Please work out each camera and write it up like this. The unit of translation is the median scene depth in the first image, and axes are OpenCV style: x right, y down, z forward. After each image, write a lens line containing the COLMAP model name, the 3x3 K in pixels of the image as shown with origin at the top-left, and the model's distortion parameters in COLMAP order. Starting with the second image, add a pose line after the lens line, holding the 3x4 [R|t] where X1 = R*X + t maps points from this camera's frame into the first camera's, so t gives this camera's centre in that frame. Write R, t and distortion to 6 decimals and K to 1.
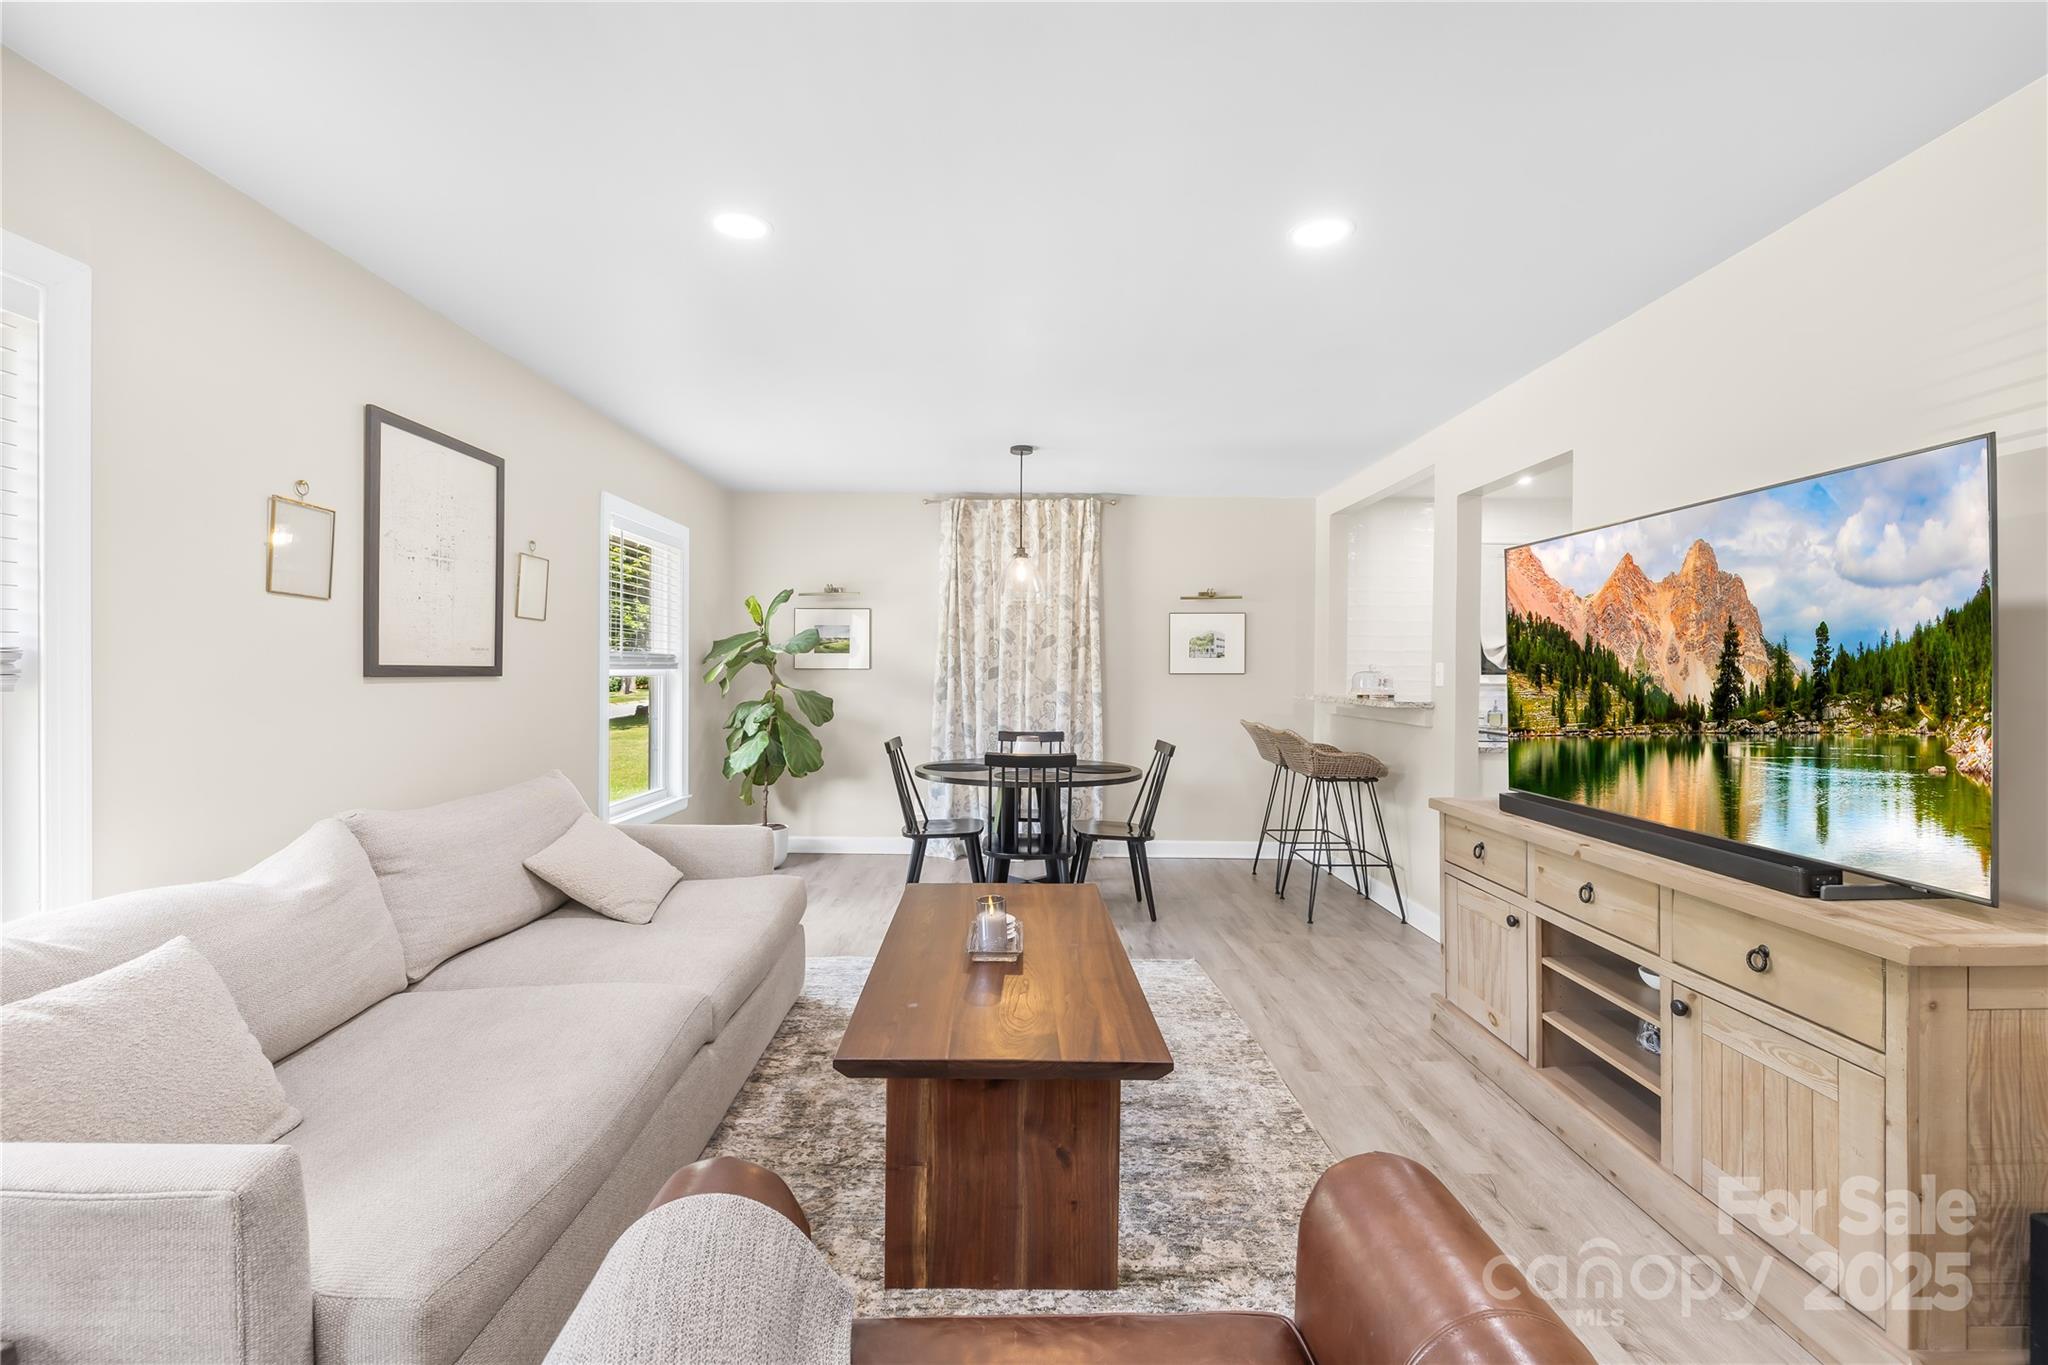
lens RADIAL K [[858.2, 0, 1012.4], [0, 858.2, 672.3], [0, 0, 1]] dist [-0.007638, 0.001201]
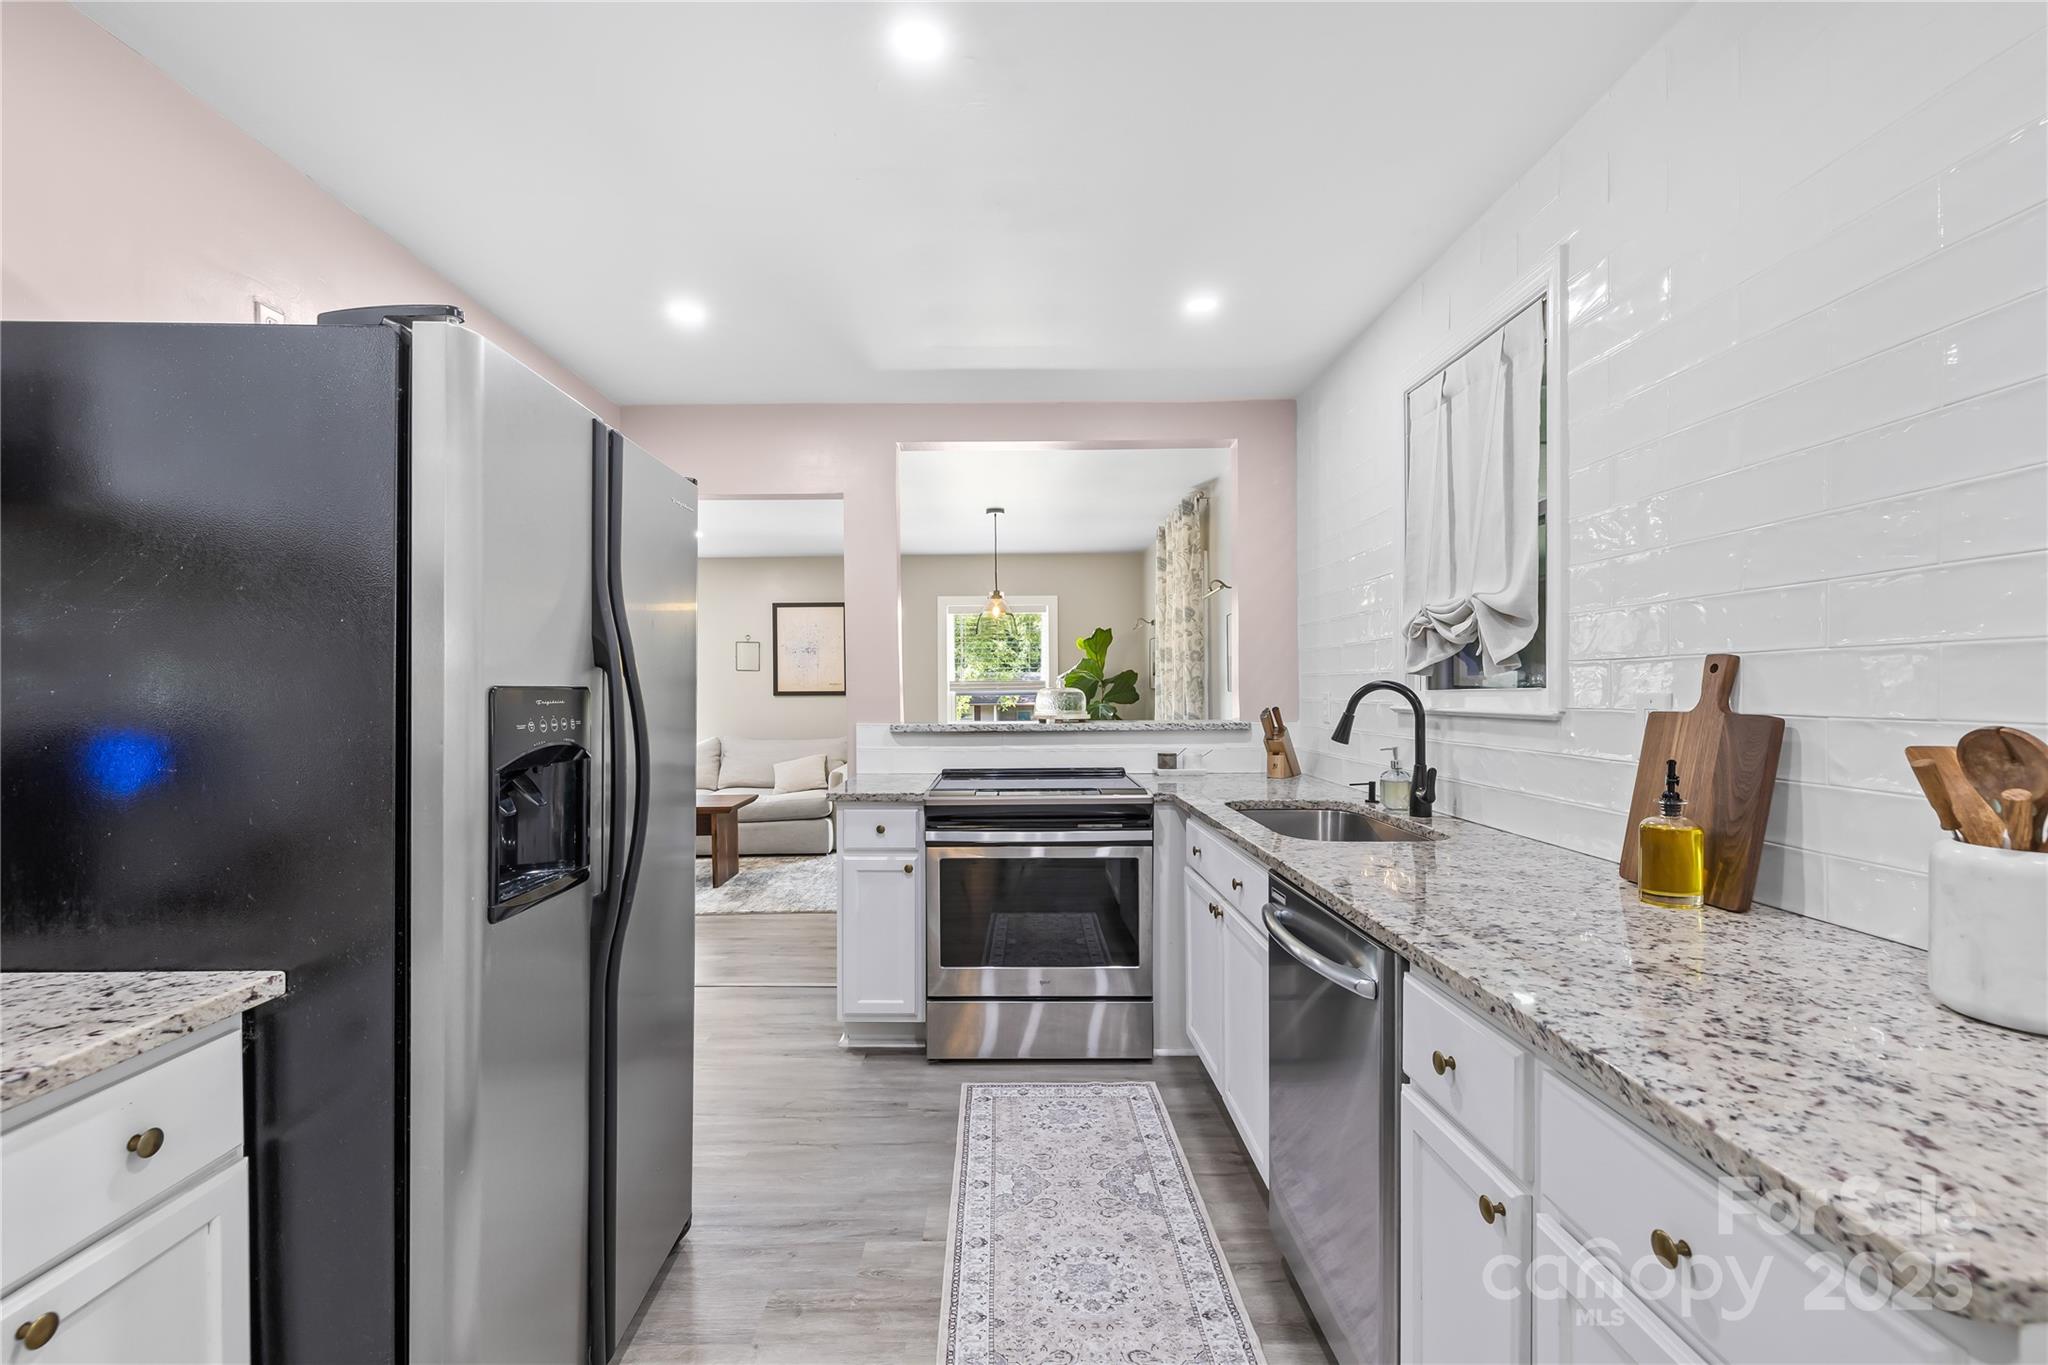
lens RADIAL K [[858.2, 0, 983.8], [0, 858.2, 695.4], [0, 0, 1]] dist [-0.007638, 0.001201]
pose [[-0.007625, -0.000148, -0.999971, 1.218298], [0.007254, 0.999974, -0.000203, 0.005185], [0.999945, -0.007256, -0.007624, 0.974782]]
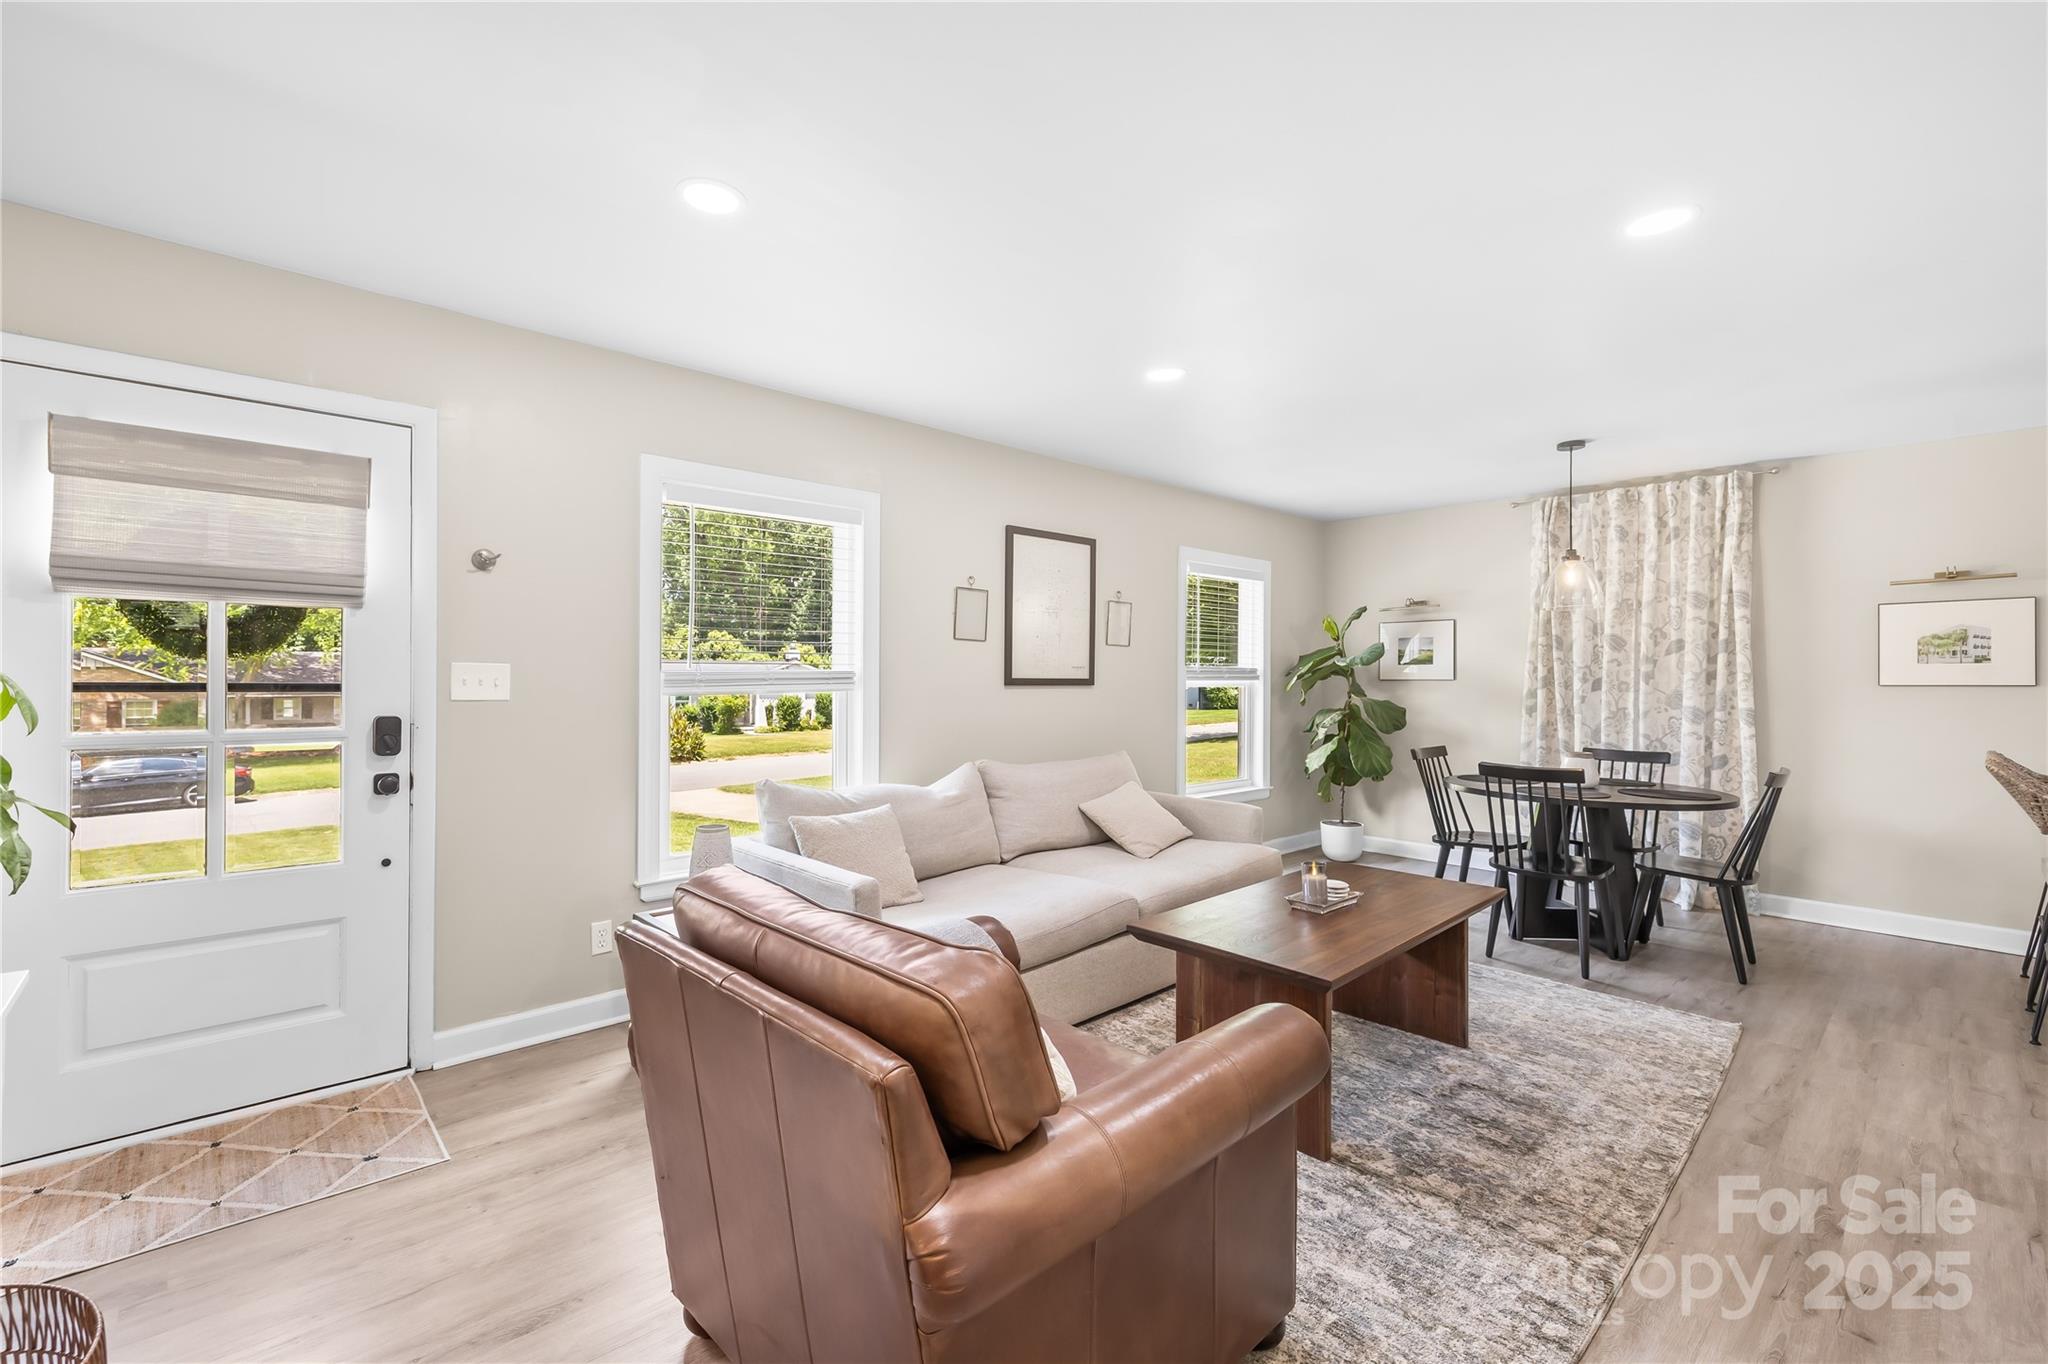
lens RADIAL K [[858.2, 0, 996.0], [0, 858.2, 679.2], [0, 0, 1]] dist [-0.007638, 0.001201]
pose [[0.668558, -0.002188, -0.743657, 0.279274], [-0.001129, 0.999992, -0.003957, -0.000177], [0.743659, 0.003485, 0.668550, -0.086654]]
